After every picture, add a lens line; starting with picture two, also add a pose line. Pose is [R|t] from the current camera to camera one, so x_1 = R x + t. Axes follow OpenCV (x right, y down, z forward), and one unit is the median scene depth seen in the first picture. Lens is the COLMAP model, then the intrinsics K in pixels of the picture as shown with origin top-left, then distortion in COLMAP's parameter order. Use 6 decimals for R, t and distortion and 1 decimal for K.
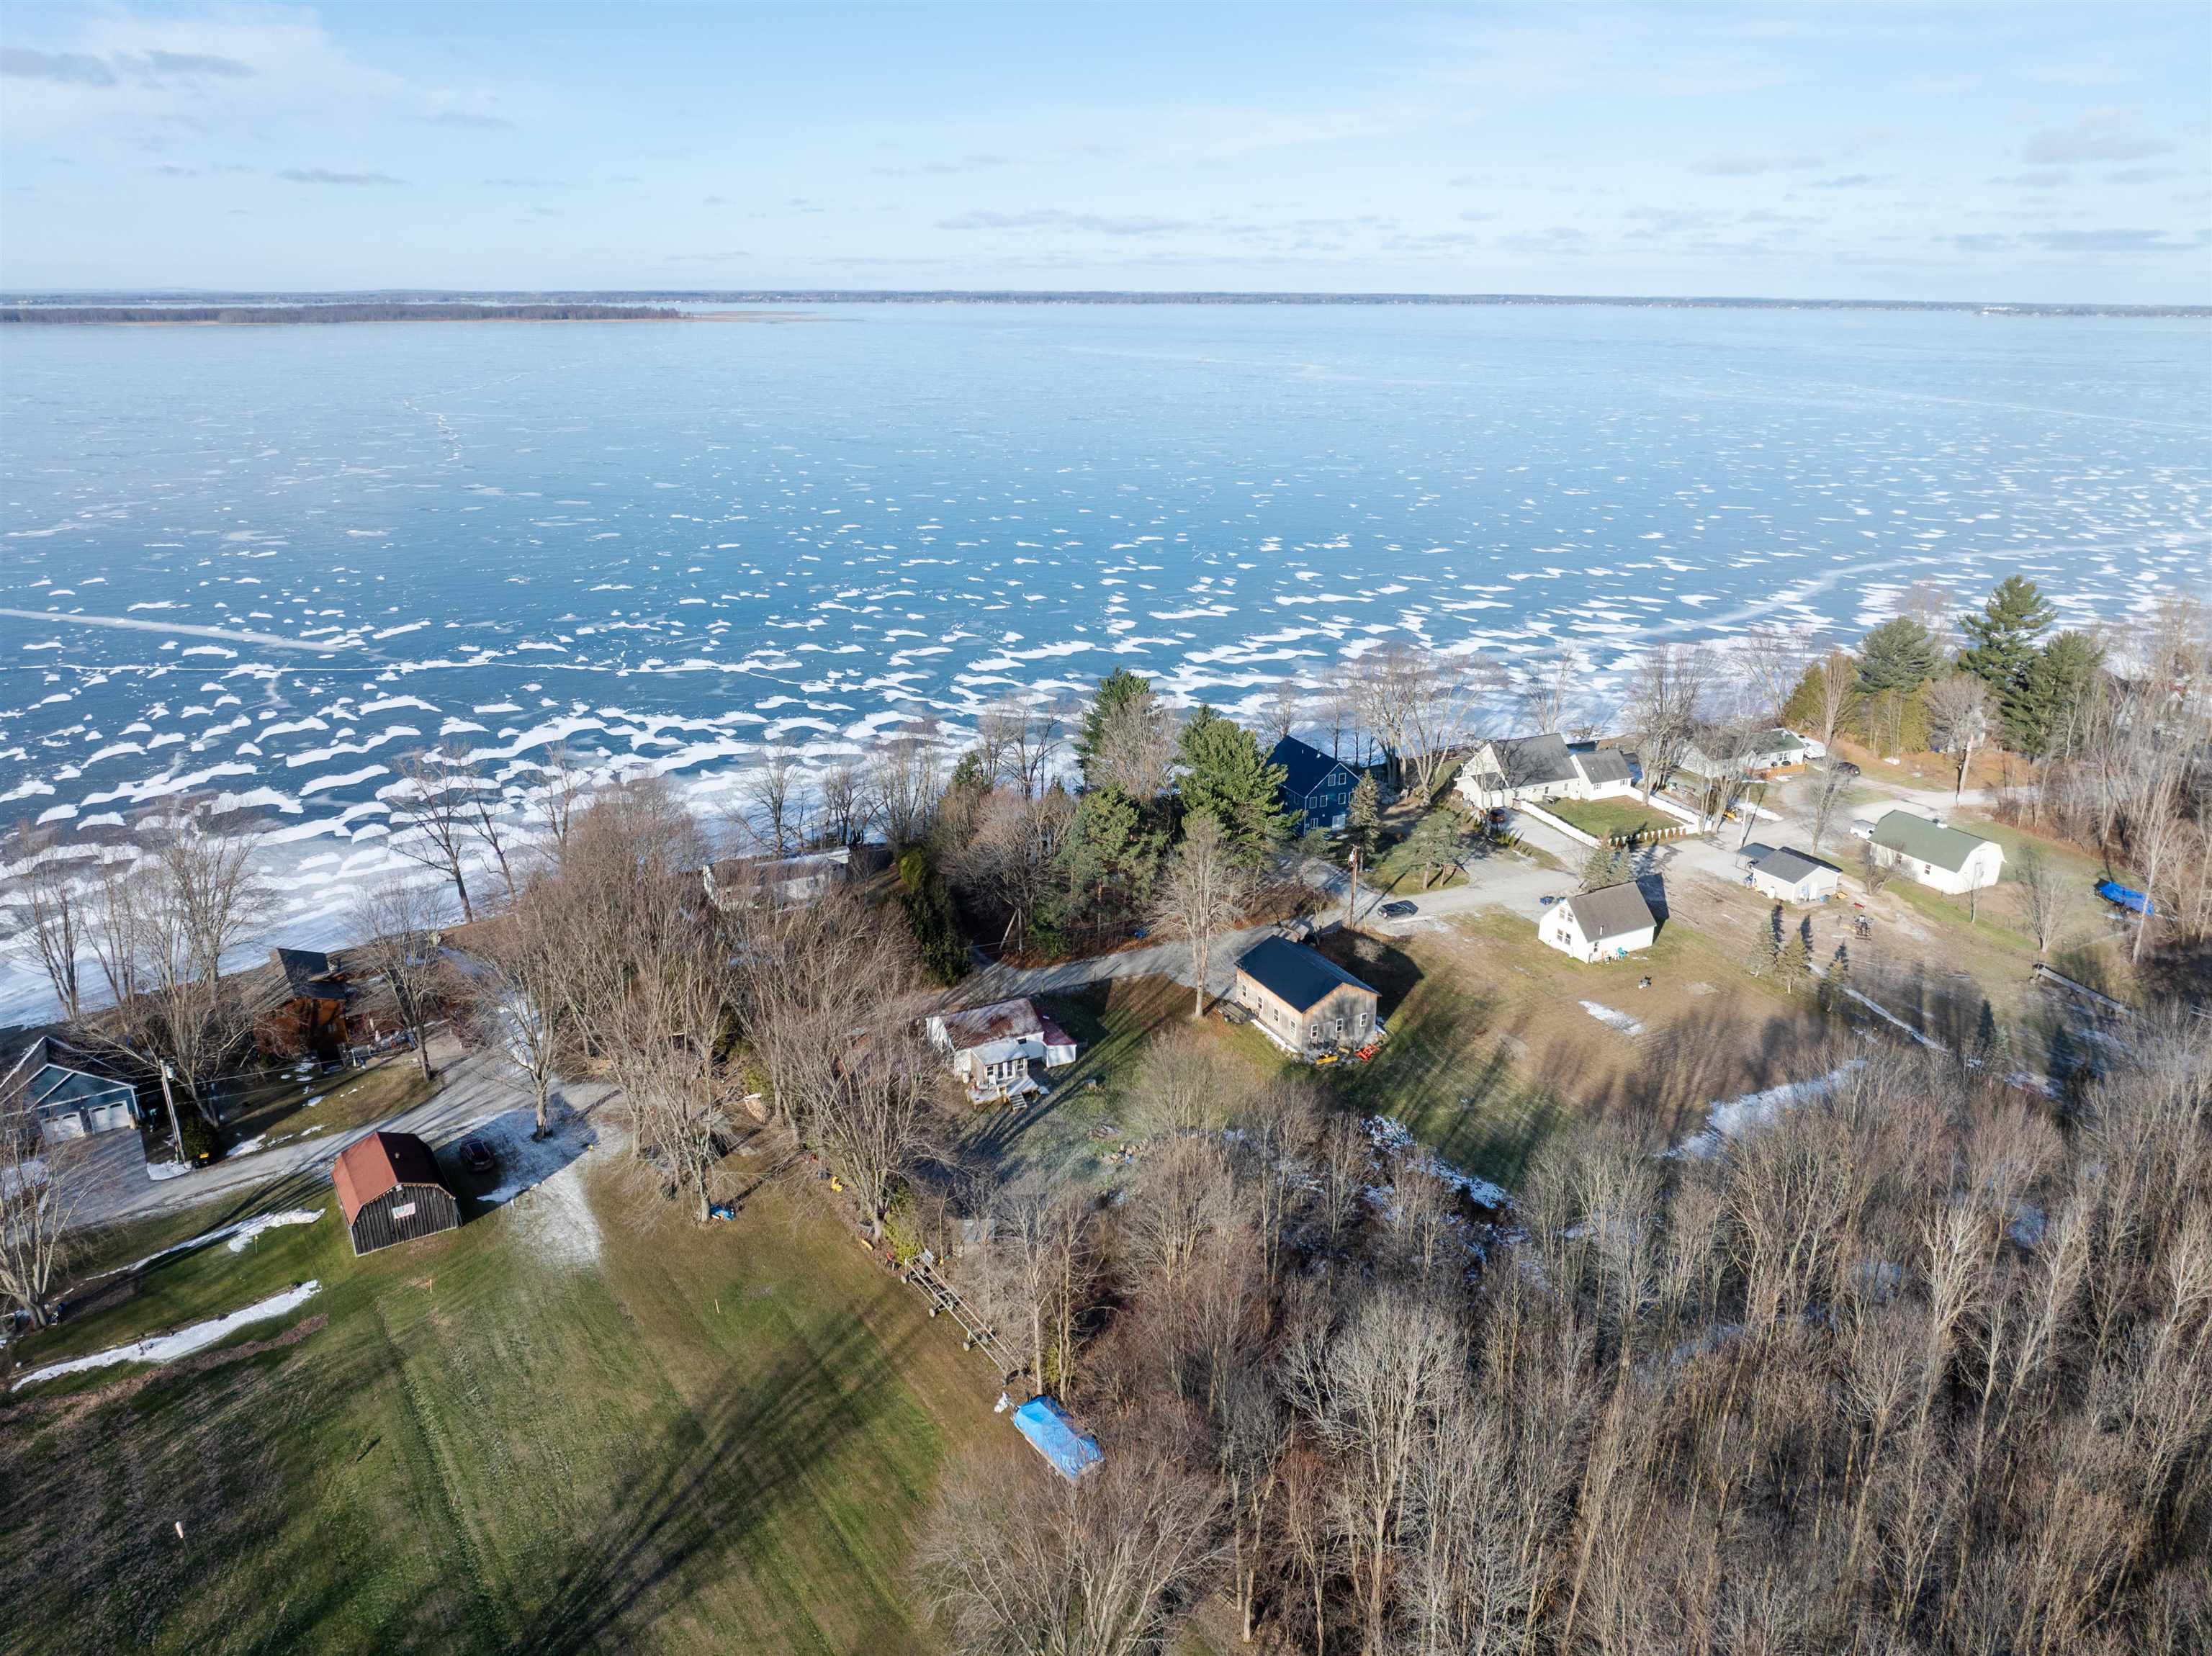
lens RADIAL K [[1548.3, 0, 1106.0], [0, 1548.3, 828.0], [0, 0, 1]] dist [-0.021268, -0.033391]
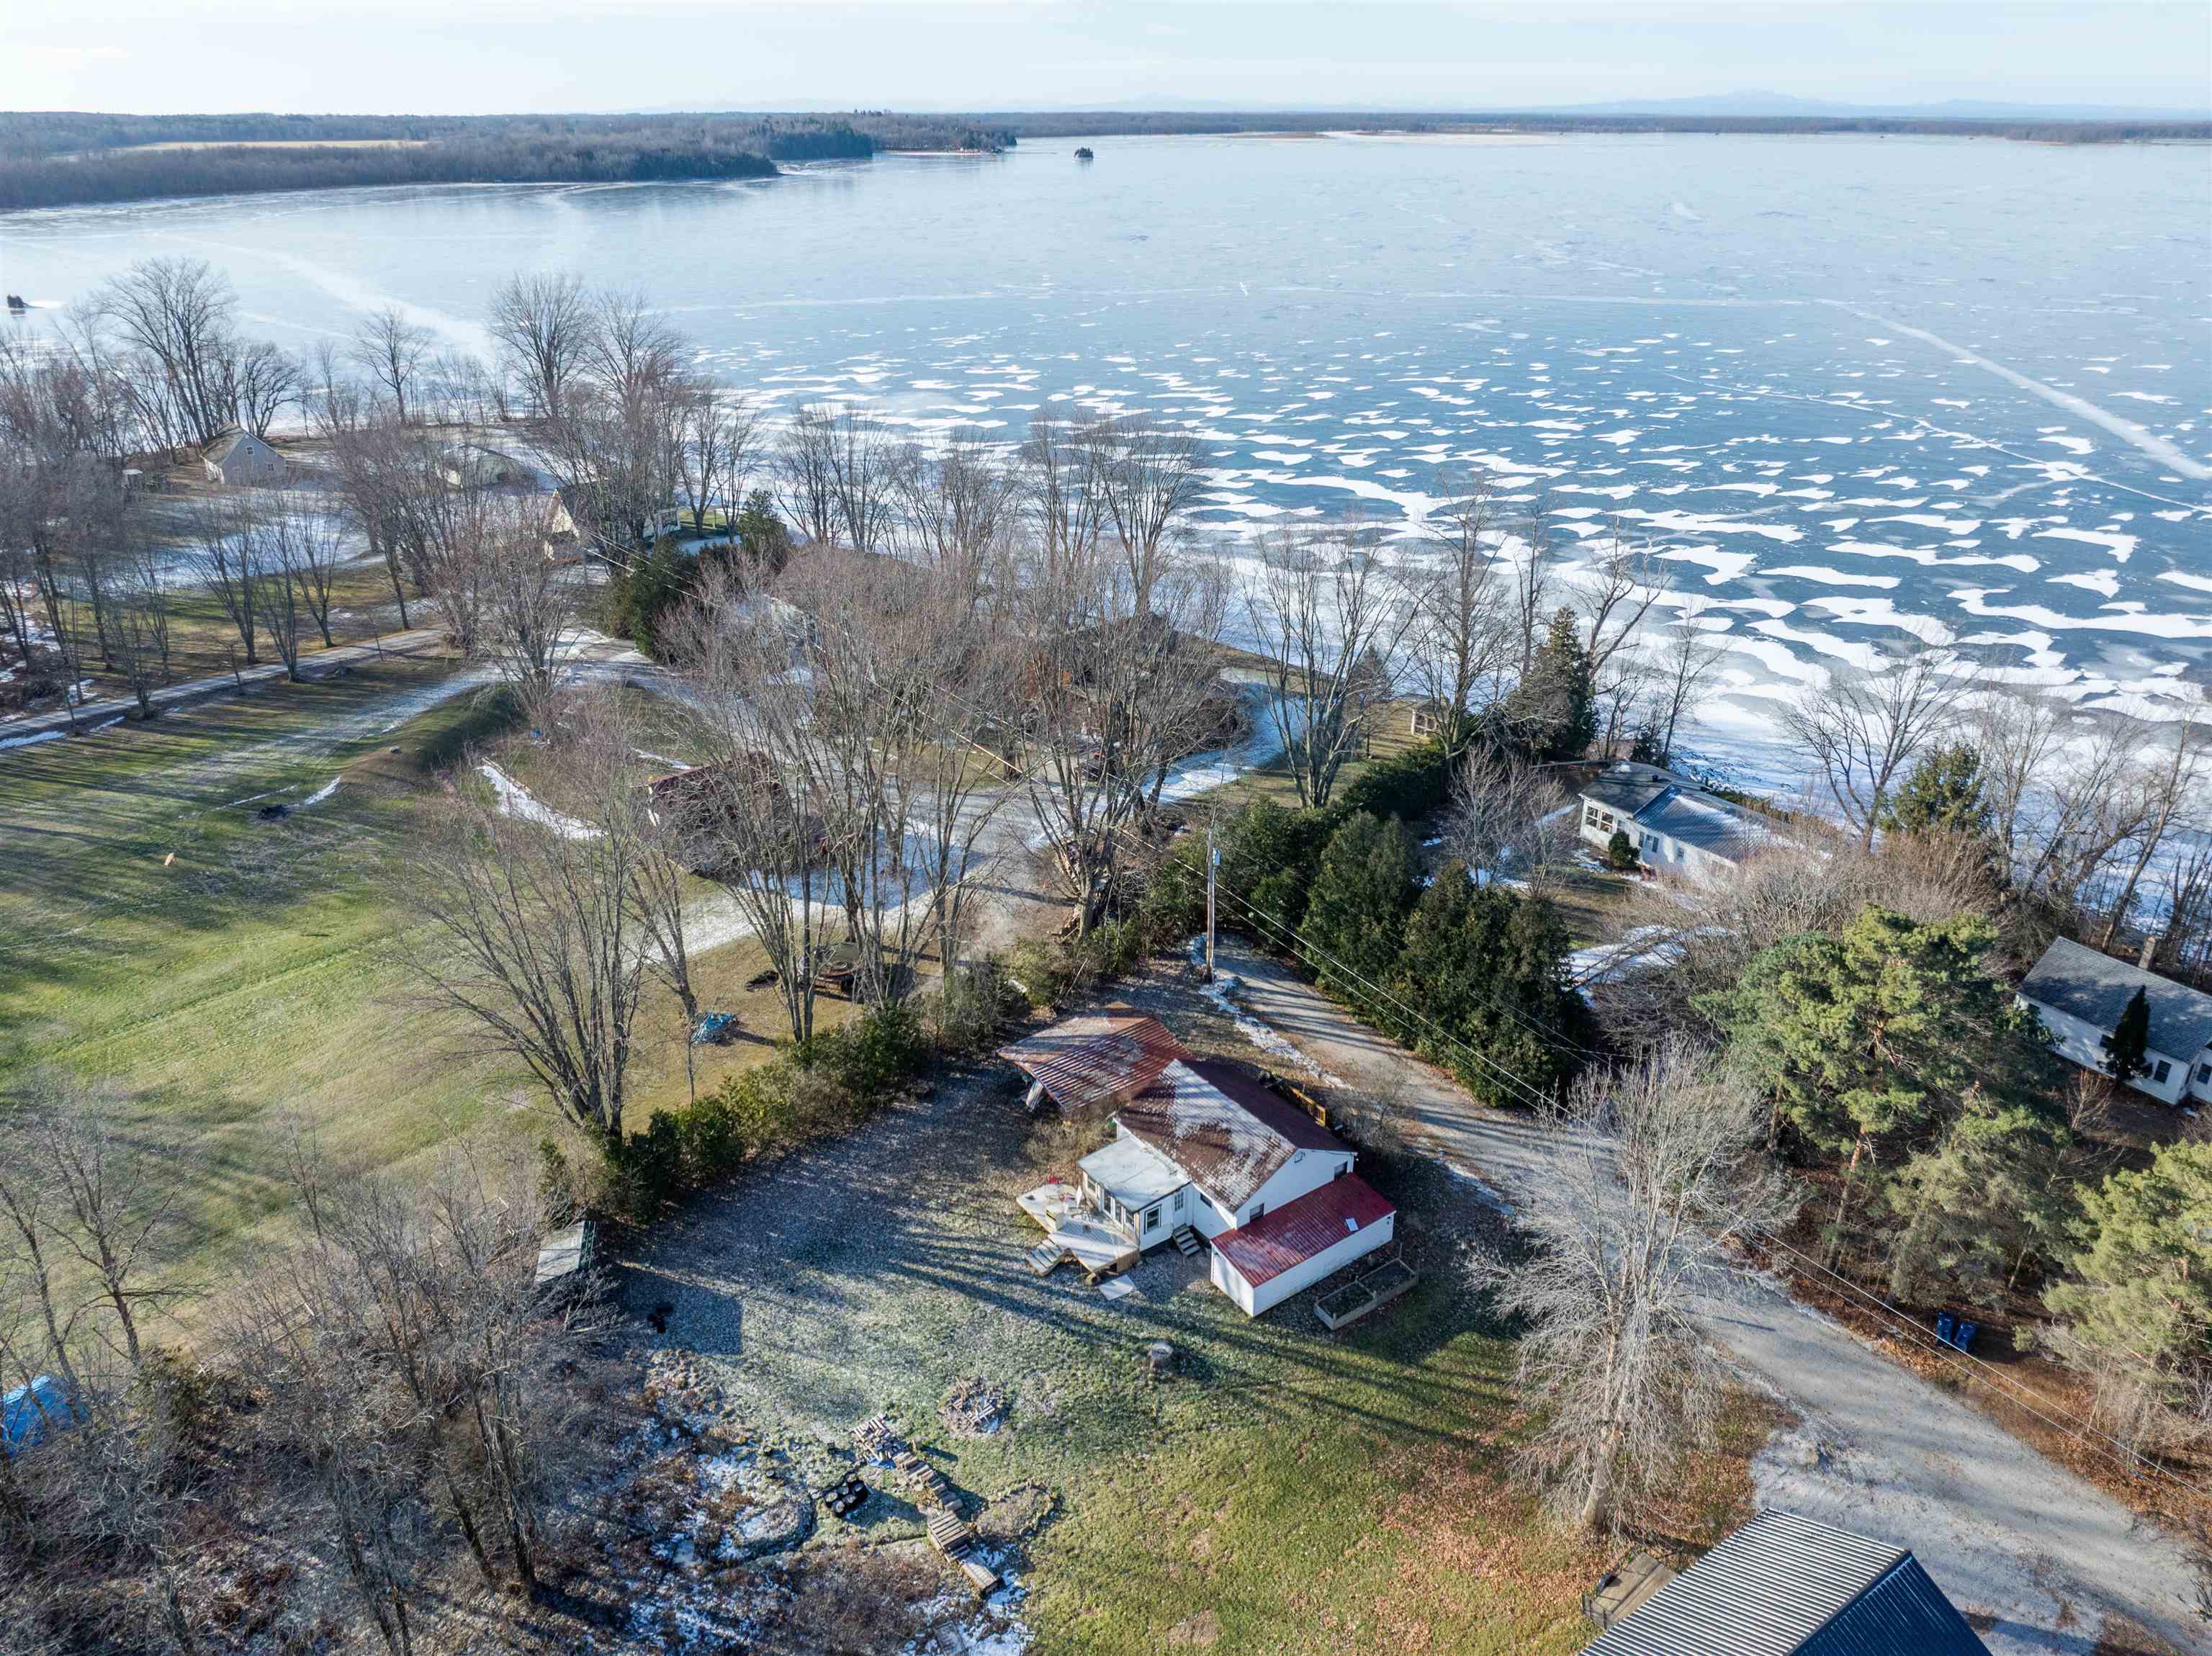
lens RADIAL K [[1553.2, 0, 1106.0], [0, 1553.2, 828.0], [0, 0, 1]] dist [-0.032553, -0.009051]
pose [[0.148985, 0.411928, -0.898954, 0.175796], [-0.323174, 0.879462, 0.349436, -0.065671], [0.934538, 0.238458, 0.264151, 0.437917]]
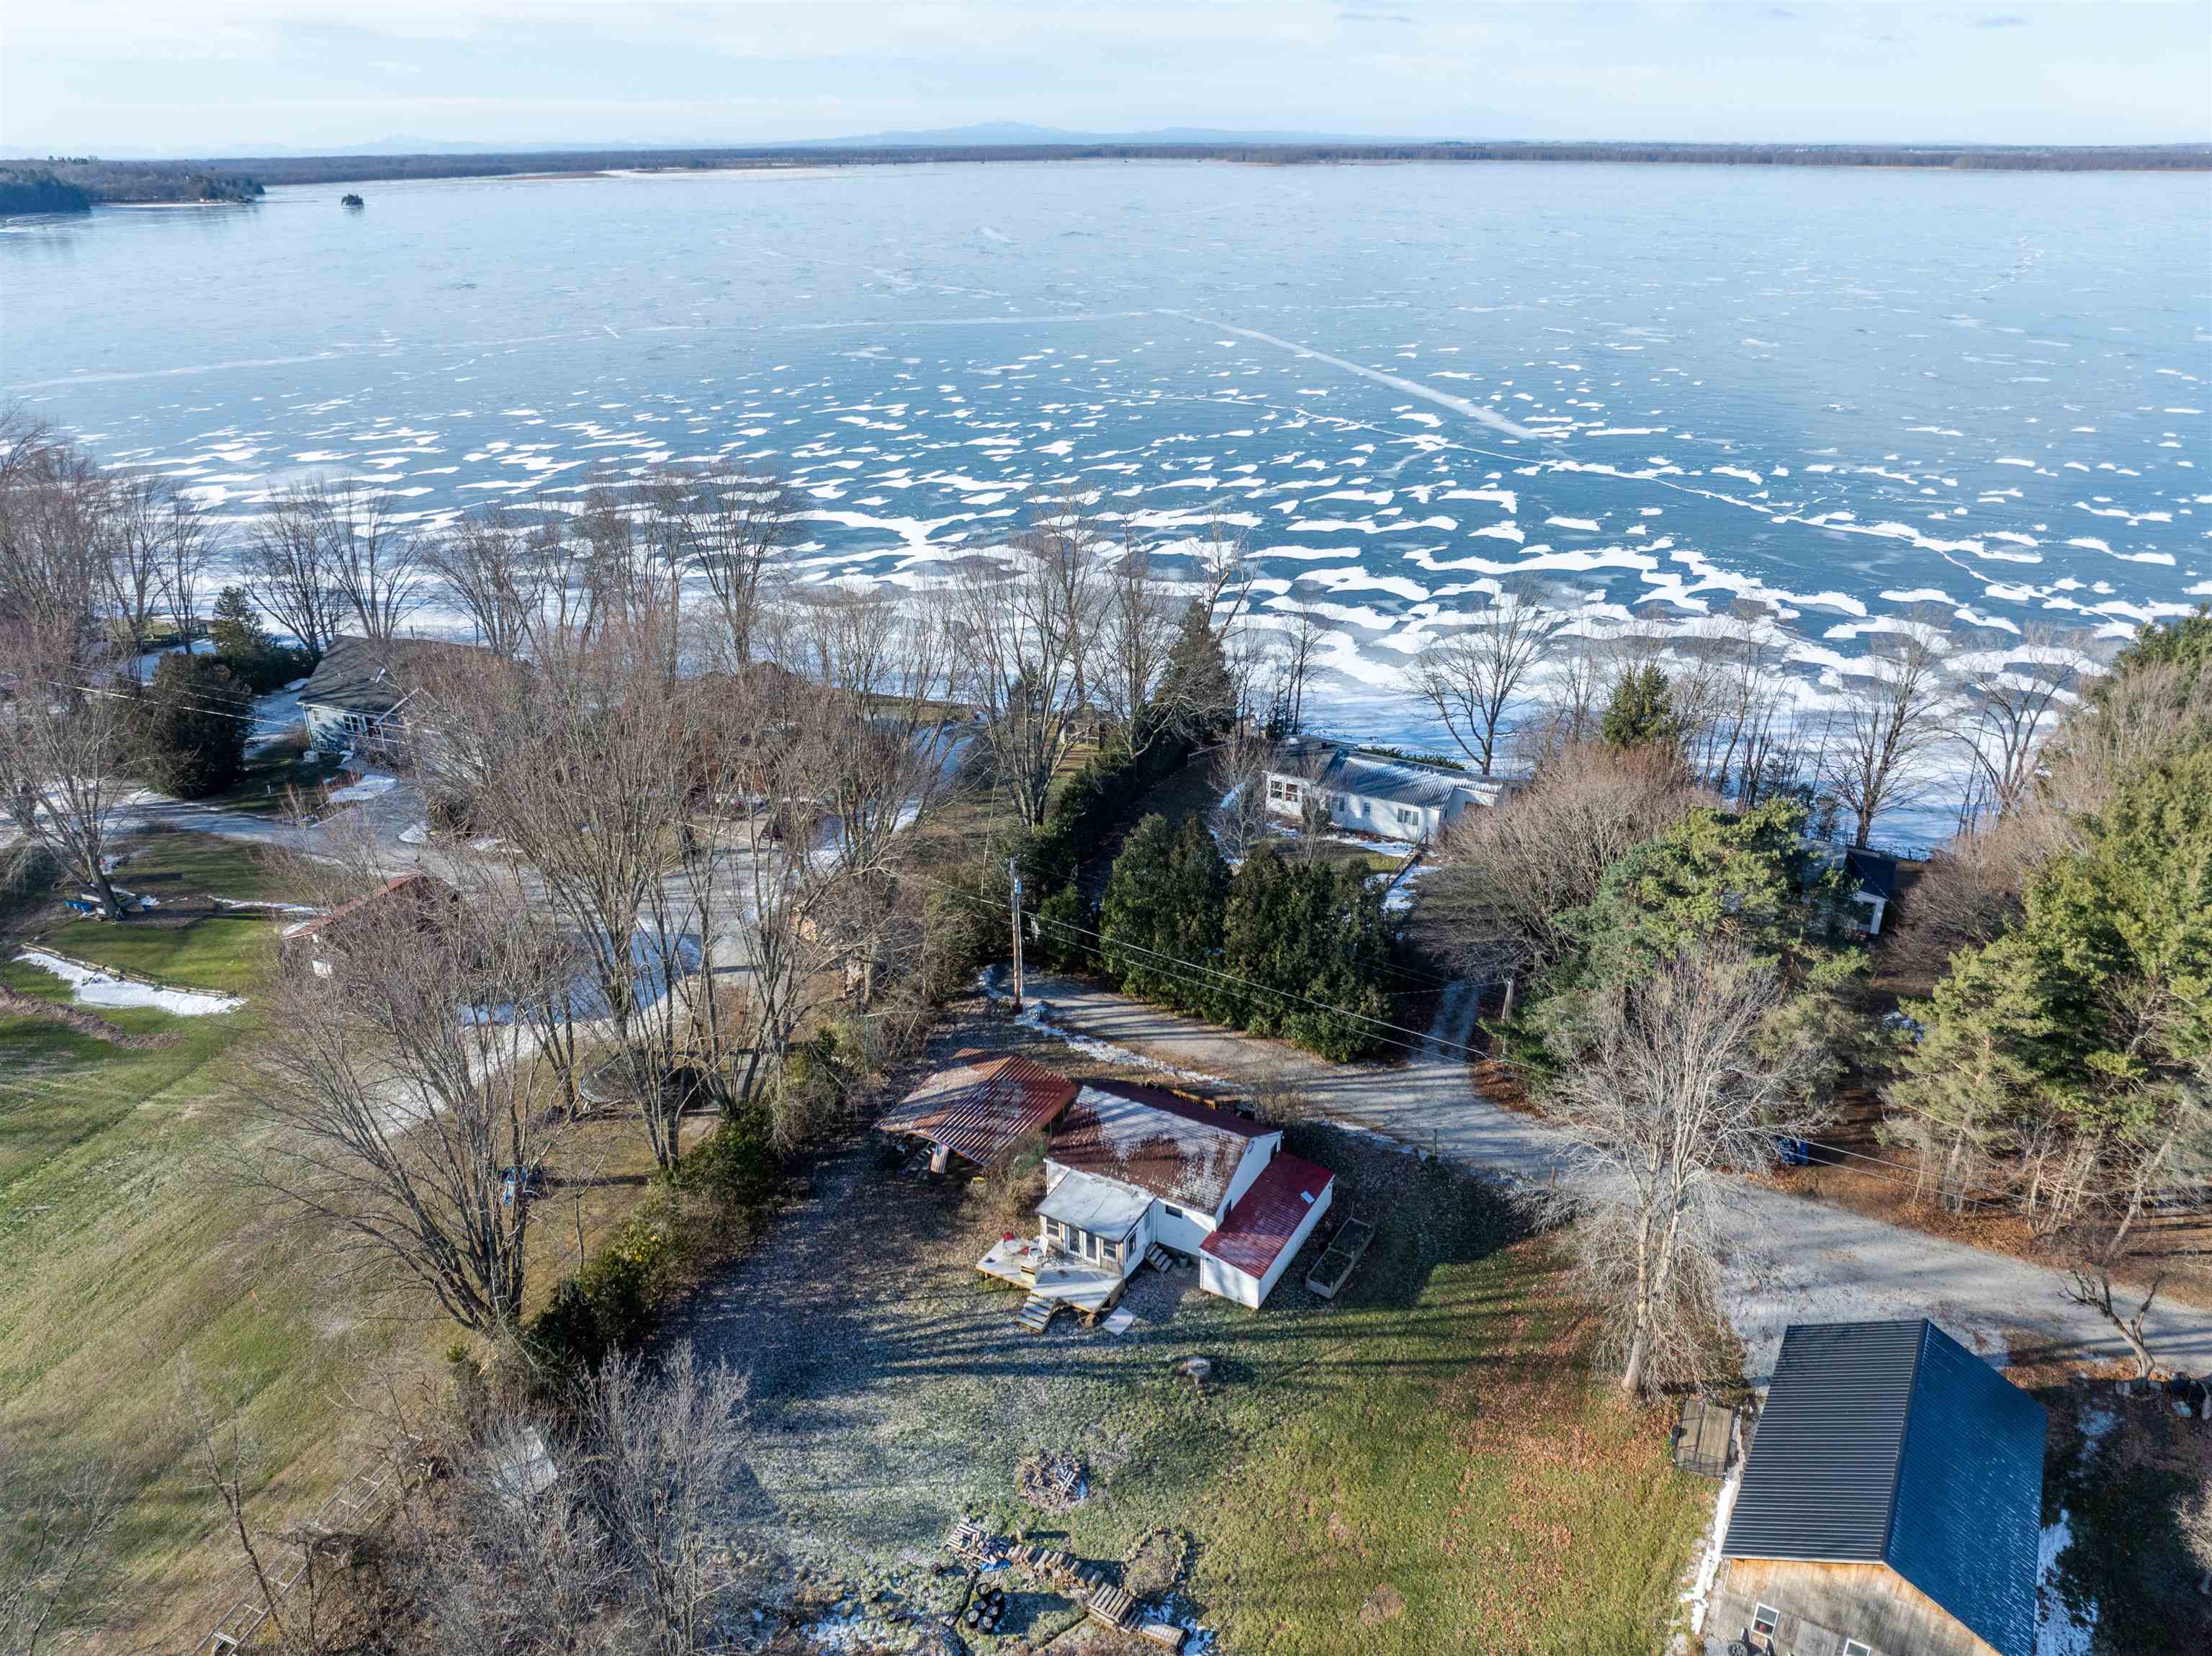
lens RADIAL K [[1553.2, 0, 1106.0], [0, 1553.2, 828.0], [0, 0, 1]] dist [-0.032553, -0.009051]
pose [[0.545105, 0.332173, -0.769754, 0.144335], [-0.267589, 0.939069, 0.215744, -0.039919], [0.794517, 0.088374, 0.600777, 0.364985]]
